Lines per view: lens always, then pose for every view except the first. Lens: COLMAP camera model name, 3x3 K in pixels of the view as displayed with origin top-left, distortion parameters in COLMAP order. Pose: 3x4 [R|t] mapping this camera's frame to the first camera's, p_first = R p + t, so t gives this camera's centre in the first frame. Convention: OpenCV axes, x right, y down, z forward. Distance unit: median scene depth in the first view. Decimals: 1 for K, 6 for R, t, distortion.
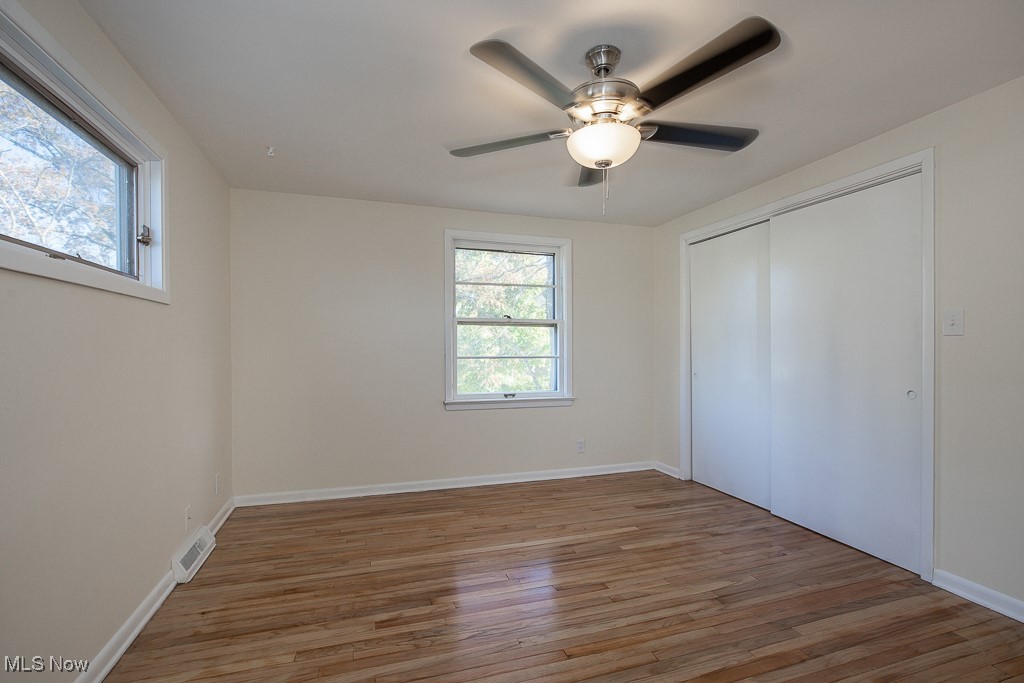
lens RADIAL K [[468.5, 0, 510.0], [0, 468.5, 341.8], [0, 0, 1]] dist [-0.012642, 0.001787]
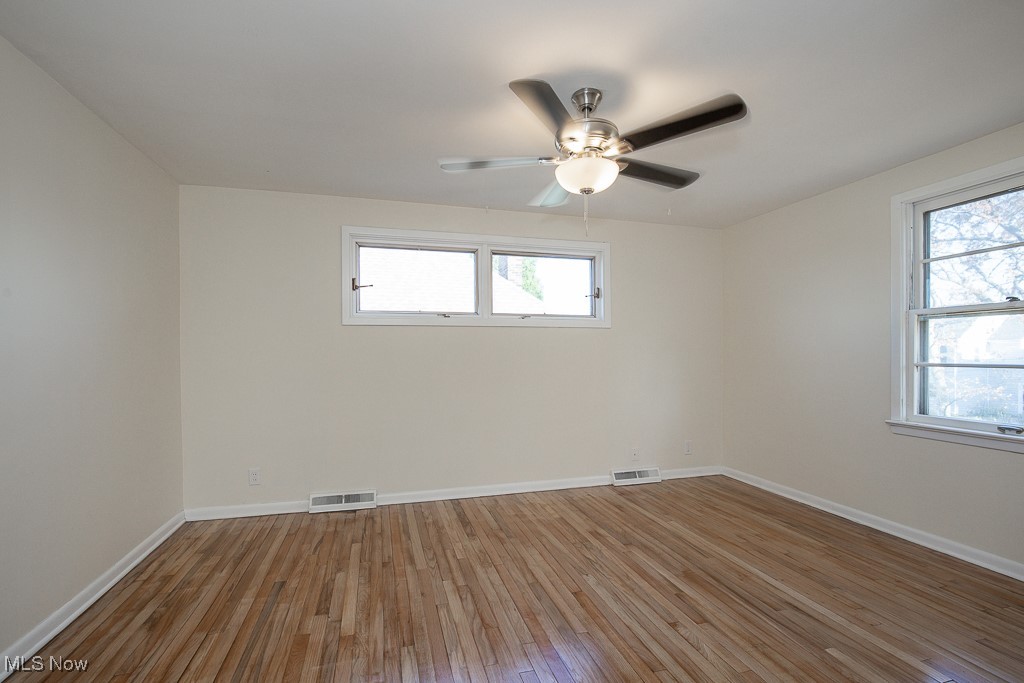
lens RADIAL K [[468.5, 0, 510.5], [0, 468.5, 350.9], [0, 0, 1]] dist [-0.012642, 0.001787]
pose [[-0.029278, -0.004430, -0.999561, 0.863335], [0.011036, 0.999928, -0.004755, 0.012474], [0.999510, -0.011170, -0.029227, 0.534596]]
